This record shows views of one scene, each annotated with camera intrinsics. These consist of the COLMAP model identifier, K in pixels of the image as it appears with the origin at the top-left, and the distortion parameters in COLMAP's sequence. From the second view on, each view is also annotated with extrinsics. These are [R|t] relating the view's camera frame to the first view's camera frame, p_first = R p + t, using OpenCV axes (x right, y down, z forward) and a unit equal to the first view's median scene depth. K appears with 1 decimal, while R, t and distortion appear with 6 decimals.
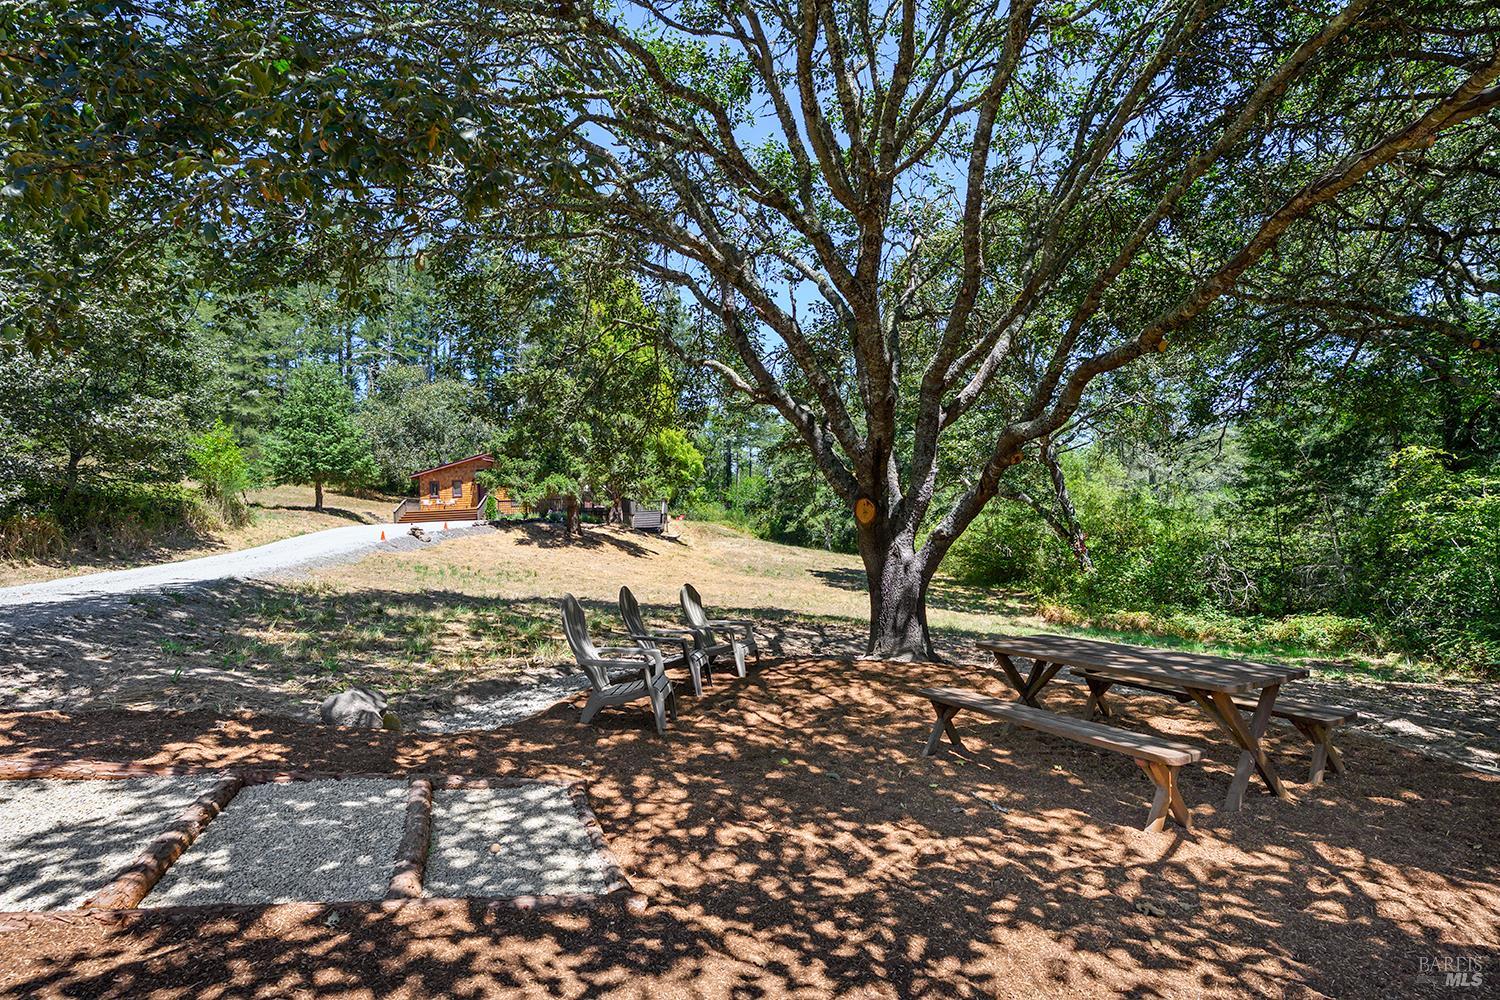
lens RADIAL K [[687.9, 0, 750.0], [0, 687.9, 500.0], [0, 0, 1]] dist [-0.001935, -0.000695]
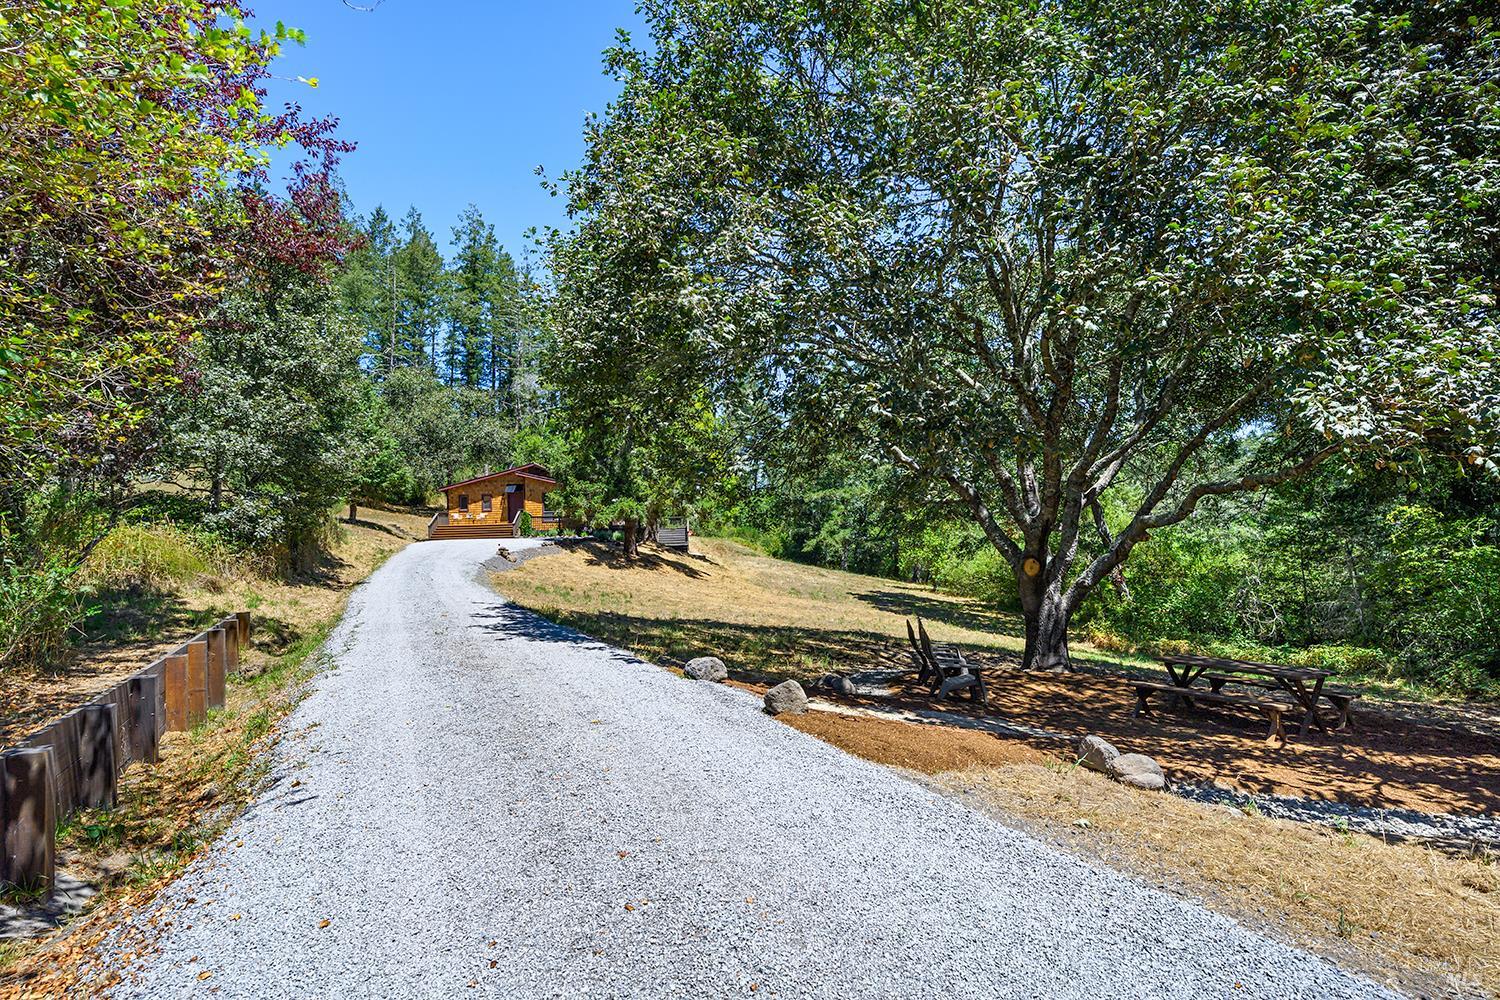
lens RADIAL K [[758.1, 0, 750.0], [0, 758.1, 500.0], [0, 0, 1]] dist [0.001669, 0.001085]
pose [[0.999185, 0.022629, 0.033411, -0.146230], [-0.022260, 0.999687, -0.011381, -0.028439], [-0.033658, 0.010628, 0.999377, -0.171422]]
